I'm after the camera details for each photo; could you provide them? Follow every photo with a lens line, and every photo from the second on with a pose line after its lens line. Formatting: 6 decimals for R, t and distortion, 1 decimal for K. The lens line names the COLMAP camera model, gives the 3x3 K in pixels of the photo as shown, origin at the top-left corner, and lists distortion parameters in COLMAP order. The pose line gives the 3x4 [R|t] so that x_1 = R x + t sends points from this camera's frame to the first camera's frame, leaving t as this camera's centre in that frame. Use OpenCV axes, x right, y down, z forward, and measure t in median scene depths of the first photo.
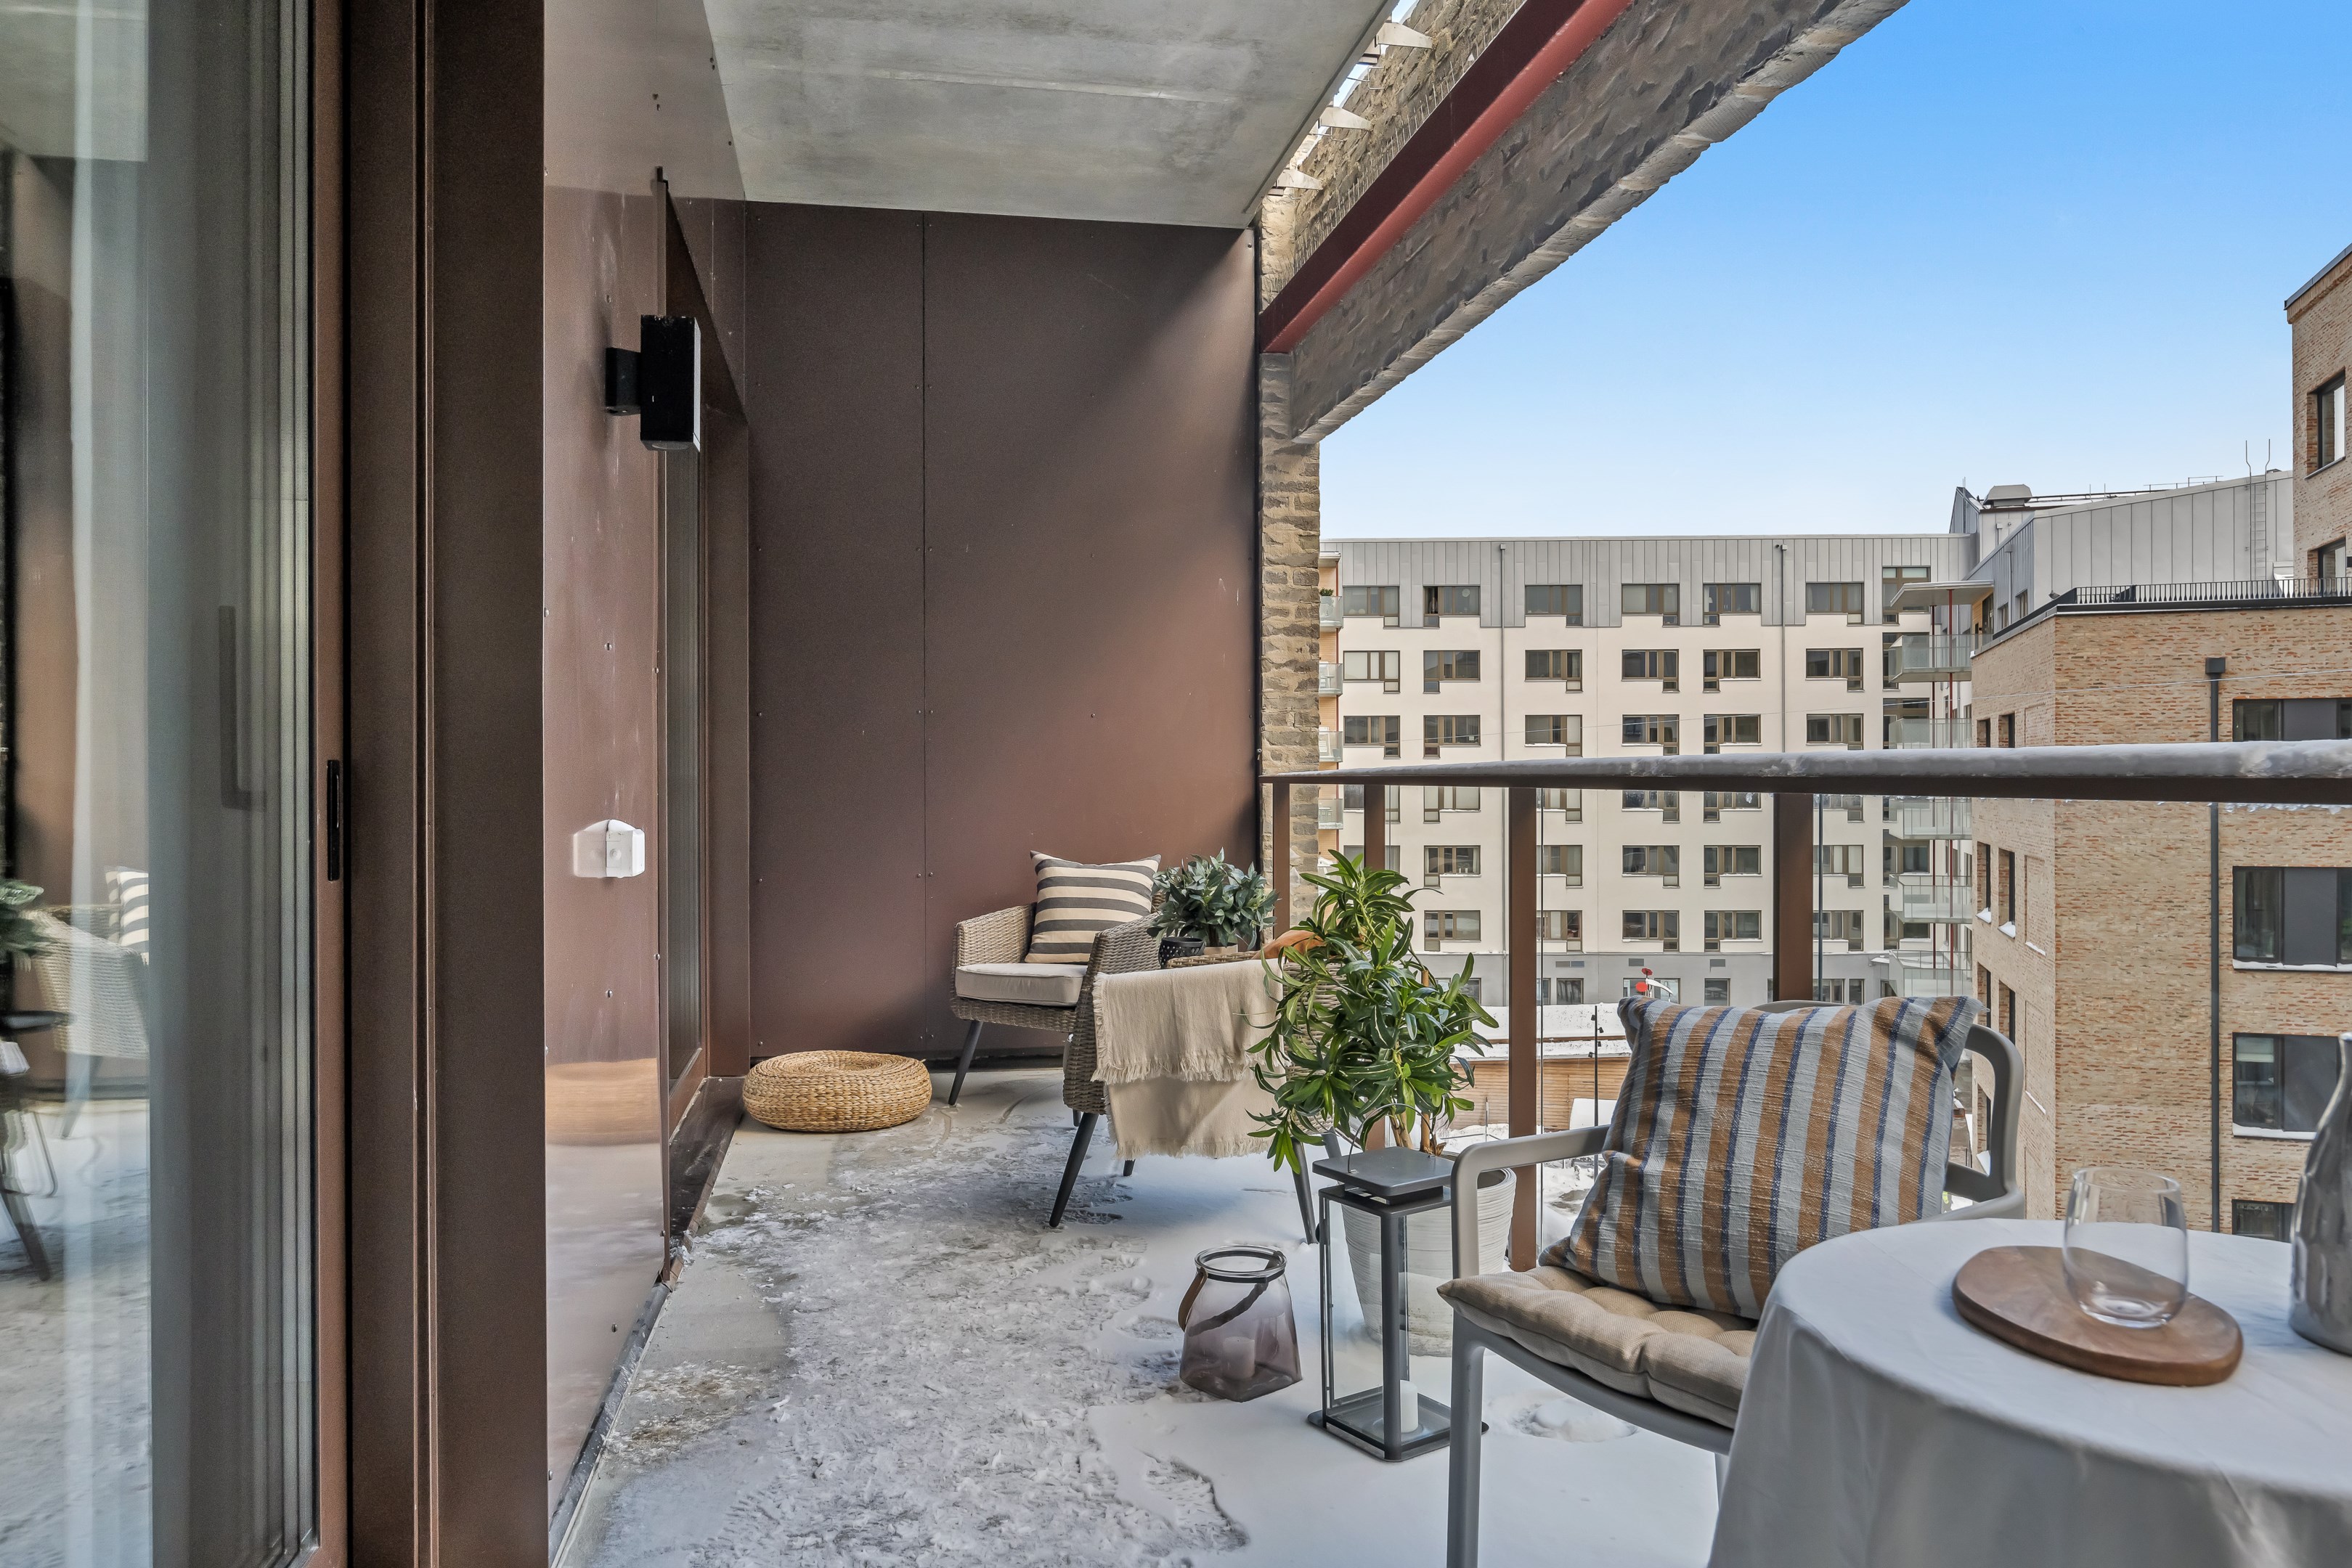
lens RADIAL K [[1607.7, 0, 1184.8], [0, 1607.7, 807.8], [0, 0, 1]] dist [-0.011956, 0.005499]
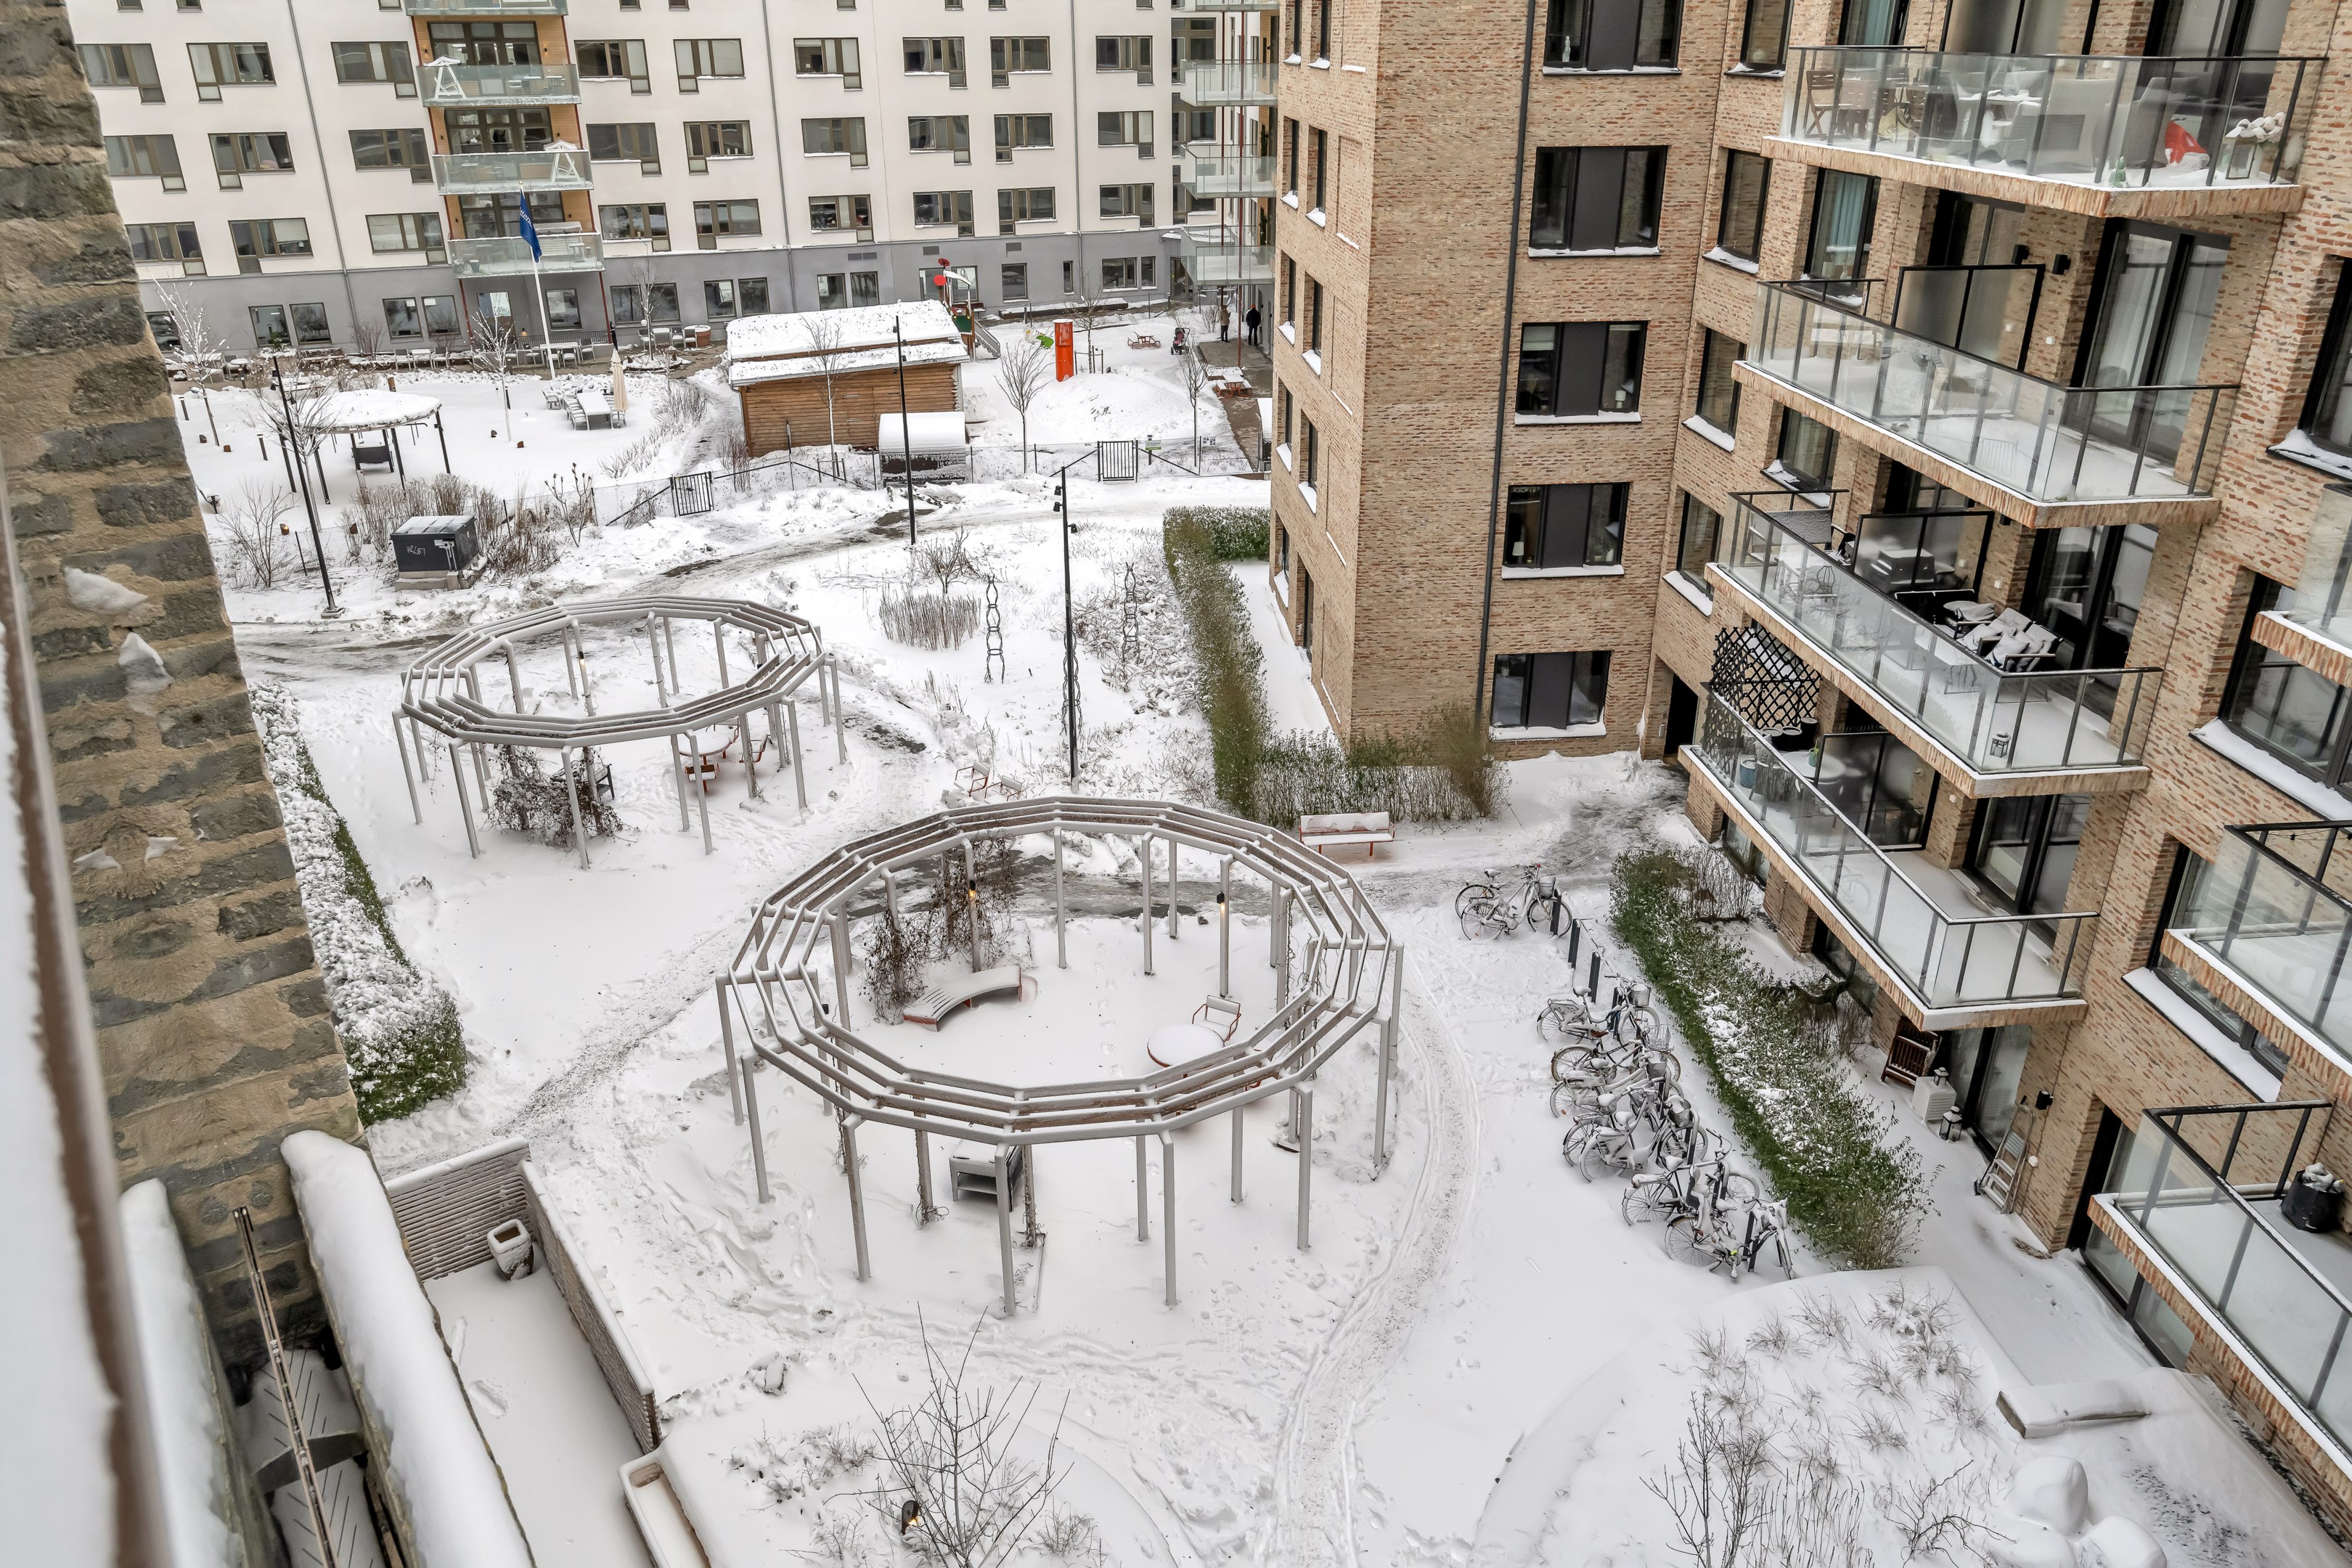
lens RADIAL K [[1626.3, 0, 1170.6], [0, 1626.3, 783.8], [0, 0, 1]] dist [-0.010605, 0.001990]
pose [[0.914077, -0.171698, 0.367400, 0.023776], [0.008221, 0.913611, 0.406507, -0.011412], [-0.405457, -0.368558, 0.836522, 0.117807]]
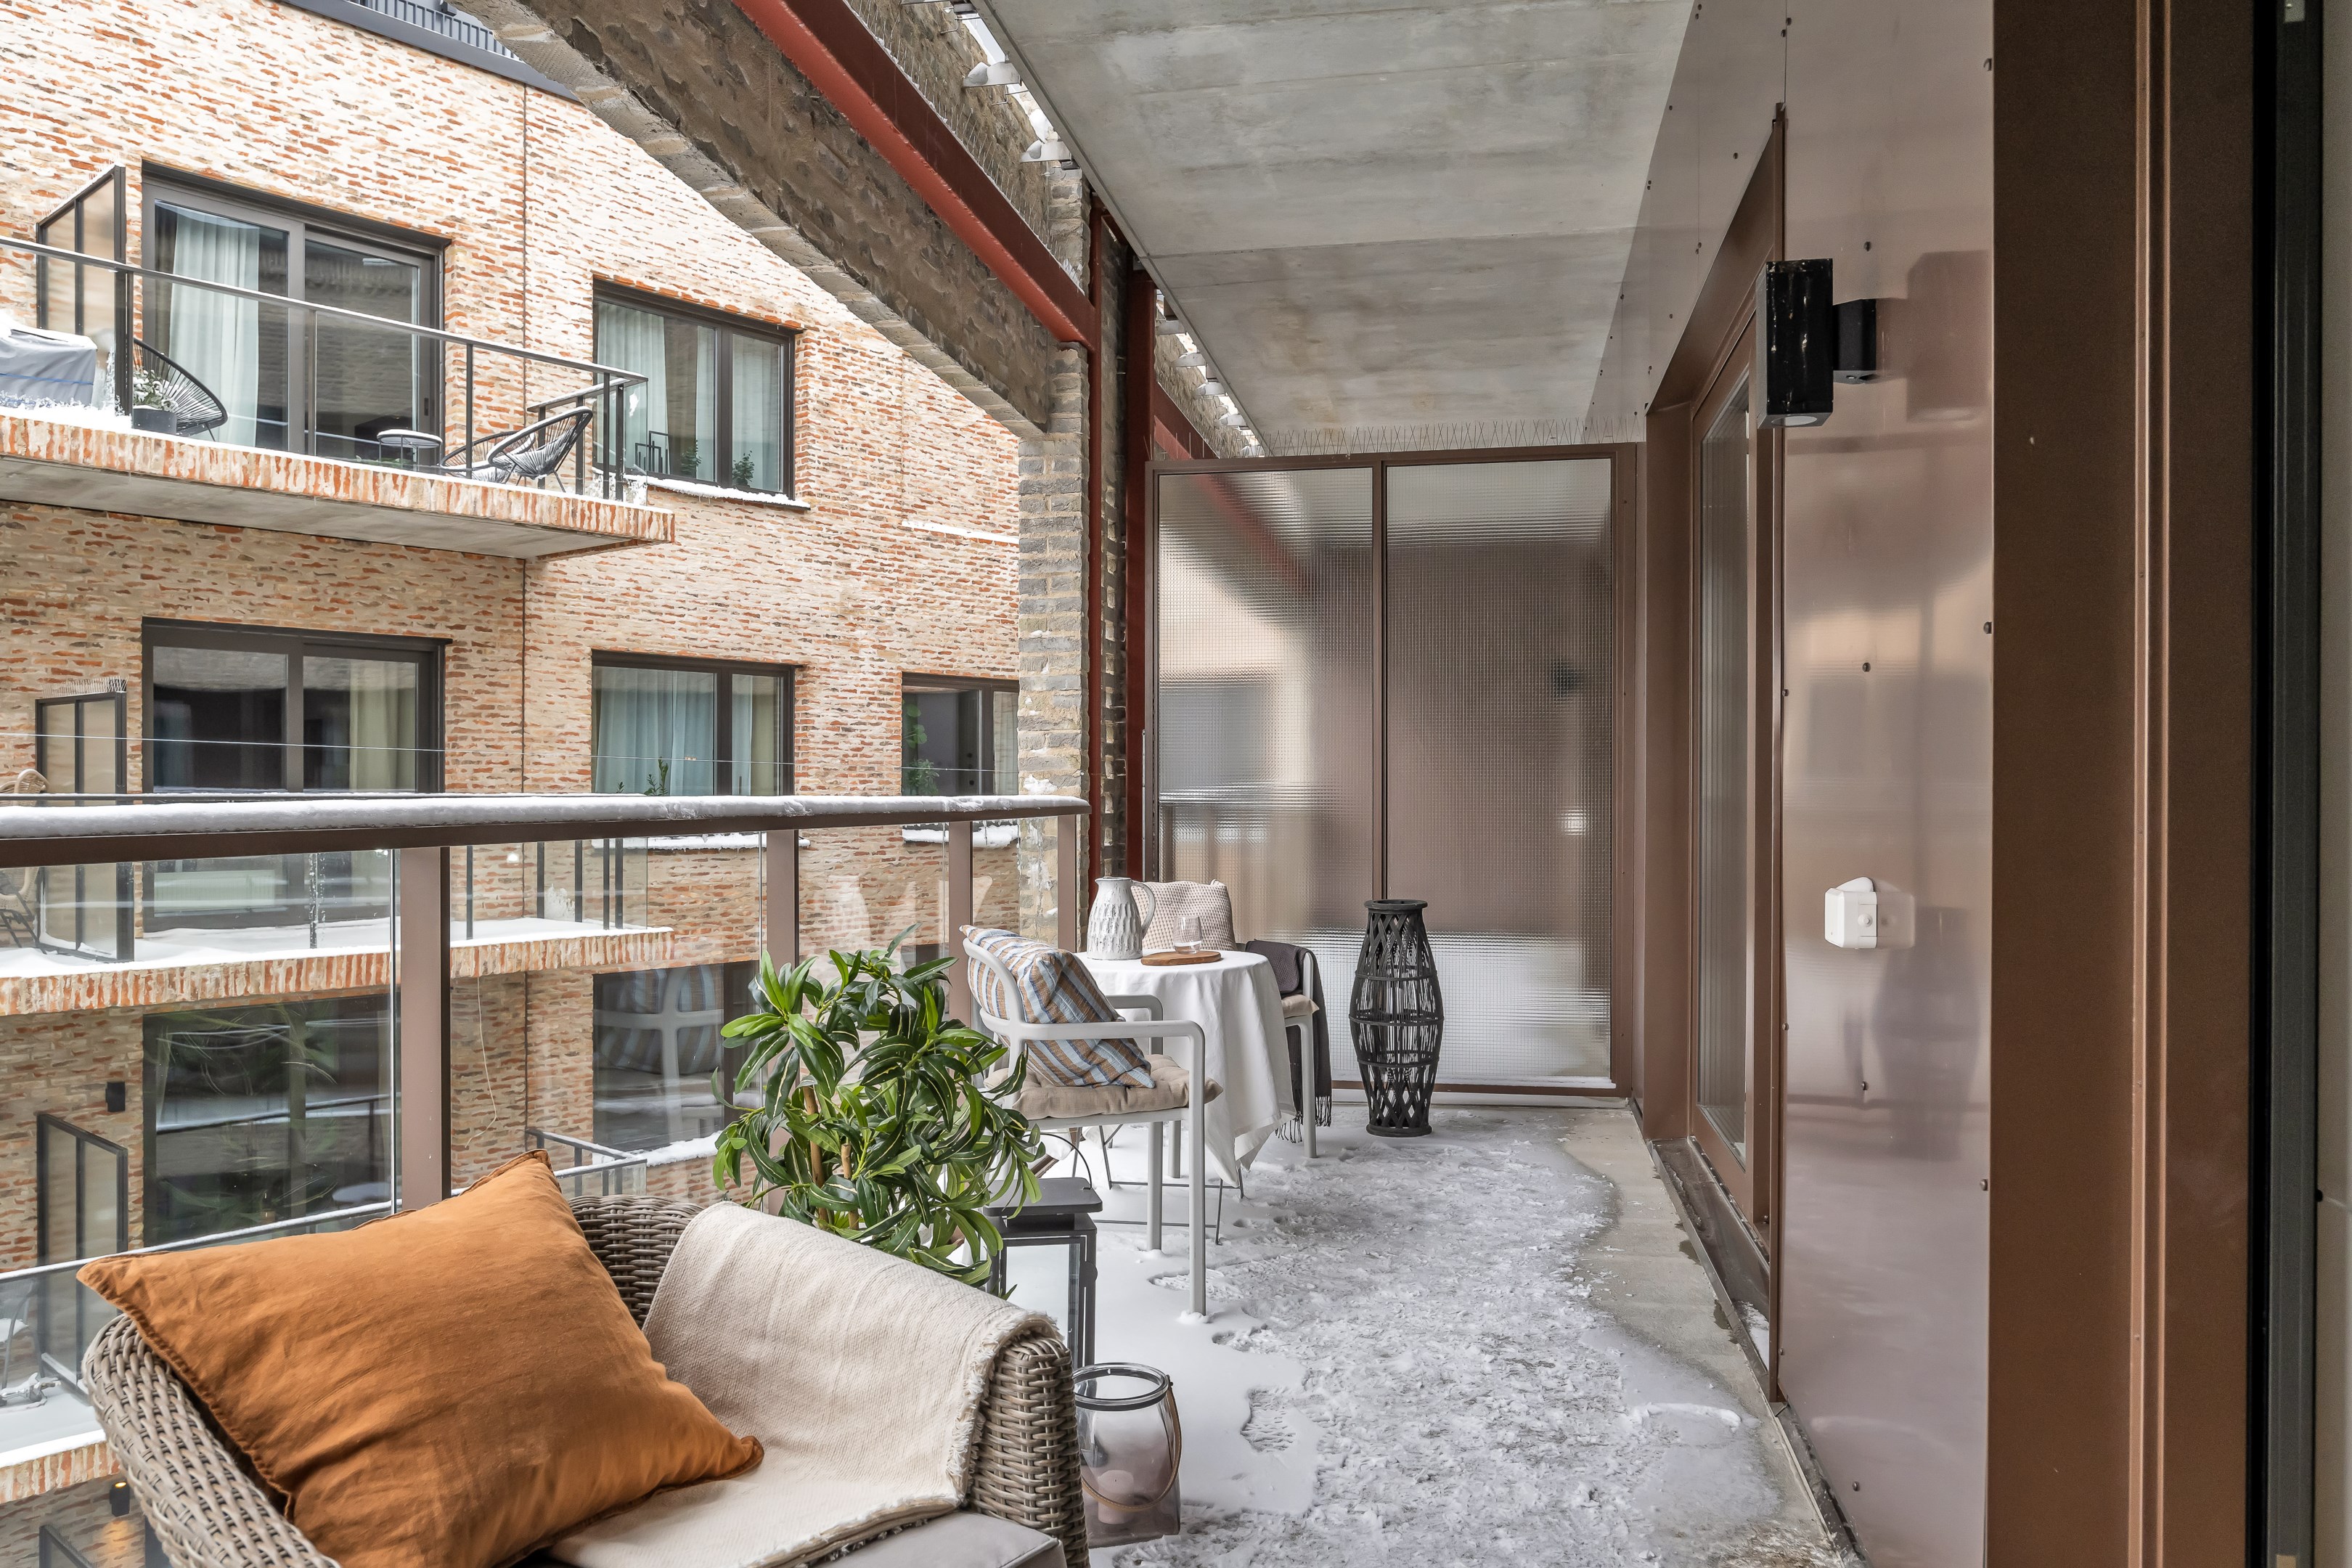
lens RADIAL K [[1626.3, 0, 1170.6], [0, 1626.3, 783.8], [0, 0, 1]] dist [-0.010605, 0.001990]
pose [[-0.926050, 0.011039, 0.377238, -0.336164], [0.015231, 0.999851, 0.008130, -0.047921], [-0.377093, 0.013274, -0.926080, 1.844353]]
